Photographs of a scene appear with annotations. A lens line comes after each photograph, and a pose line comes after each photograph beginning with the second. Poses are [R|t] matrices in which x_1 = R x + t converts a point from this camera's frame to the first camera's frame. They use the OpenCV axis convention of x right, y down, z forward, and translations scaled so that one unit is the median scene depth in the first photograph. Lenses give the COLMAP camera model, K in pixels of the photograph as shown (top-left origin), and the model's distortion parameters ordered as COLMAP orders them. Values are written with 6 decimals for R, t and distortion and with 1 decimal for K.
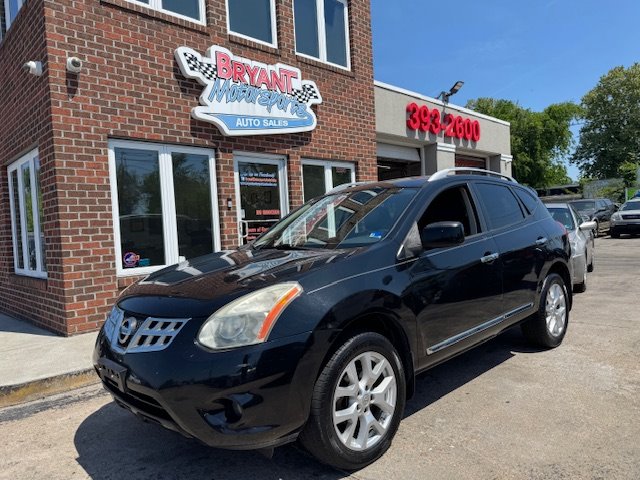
lens RADIAL K [[464.7, 0, 322.8], [0, 464.7, 236.5], [0, 0, 1]] dist [0.030536, -0.039932]
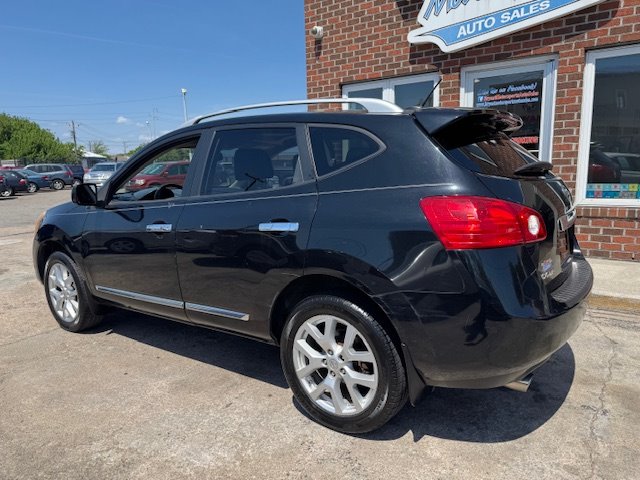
lens RADIAL K [[464.7, 0, 322.8], [0, 464.7, 236.5], [0, 0, 1]] dist [0.030536, -0.039932]
pose [[0.155139, 0.203409, -0.966725, 0.708578], [0.009413, 0.978224, 0.207339, -0.068575], [0.987848, -0.041266, 0.149846, 0.666839]]
